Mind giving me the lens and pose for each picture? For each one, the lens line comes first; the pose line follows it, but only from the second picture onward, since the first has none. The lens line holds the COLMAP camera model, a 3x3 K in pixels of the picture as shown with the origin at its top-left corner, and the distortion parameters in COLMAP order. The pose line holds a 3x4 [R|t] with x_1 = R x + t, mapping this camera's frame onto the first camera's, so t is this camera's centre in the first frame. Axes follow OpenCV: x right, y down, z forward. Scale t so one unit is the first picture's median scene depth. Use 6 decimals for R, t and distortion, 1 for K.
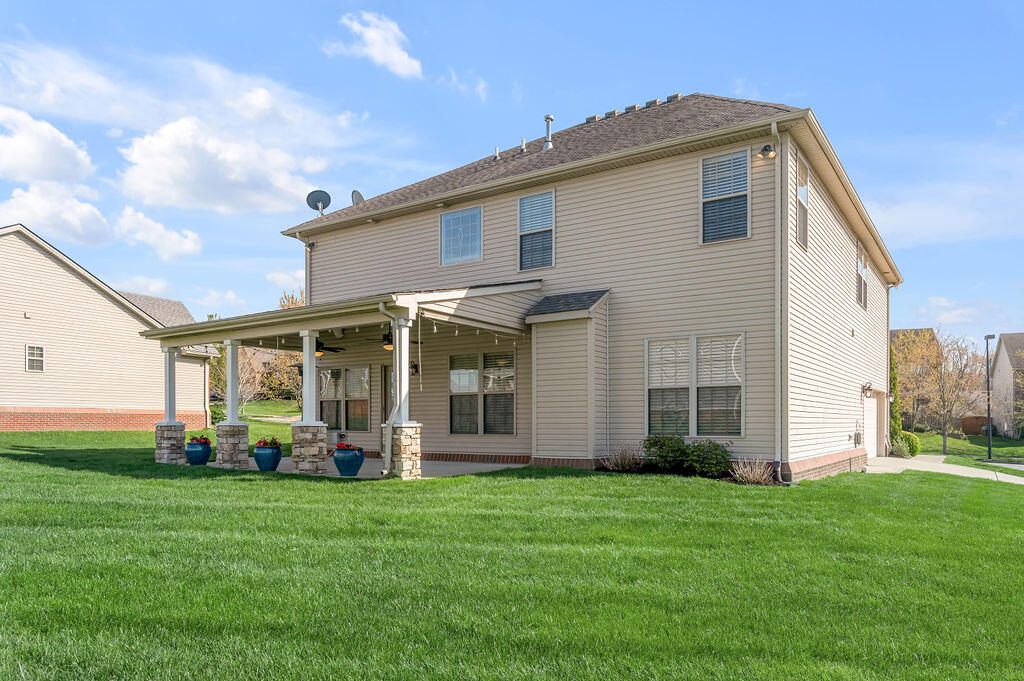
lens RADIAL K [[696.6, 0, 526.7], [0, 696.6, 422.3], [0, 0, 1]] dist [-0.015912, 0.008675]
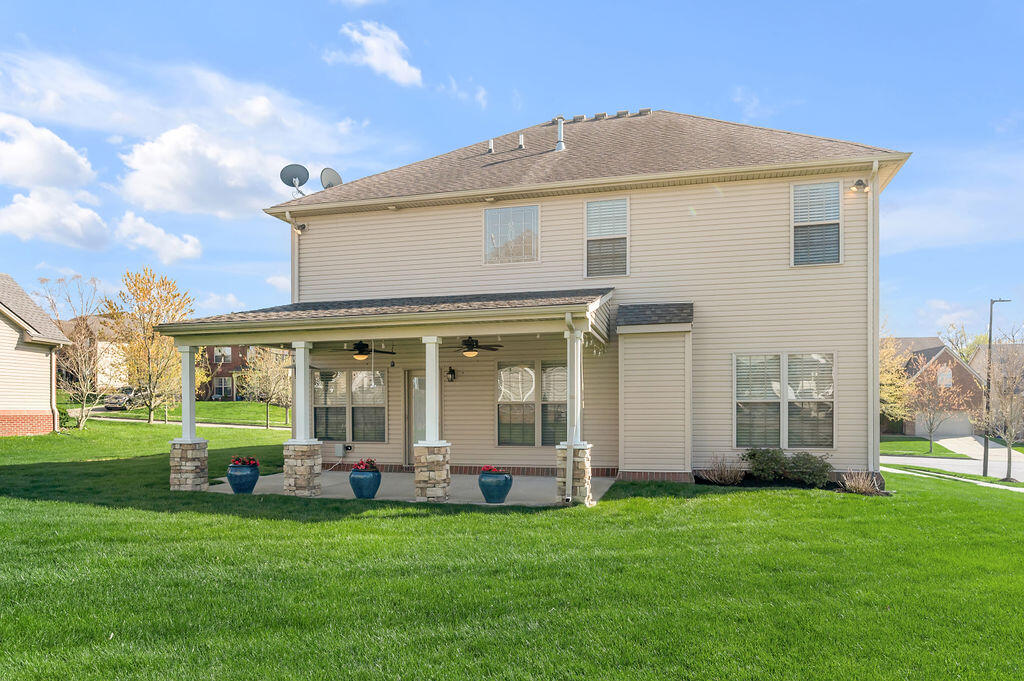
lens RADIAL K [[696.6, 0, 508.7], [0, 696.6, 402.6], [0, 0, 1]] dist [-0.015912, 0.008675]
pose [[0.950114, 0.001710, 0.311898, -0.450315], [0.001484, 0.999949, -0.010004, -0.036438], [-0.311899, 0.009968, 0.950063, 0.128298]]
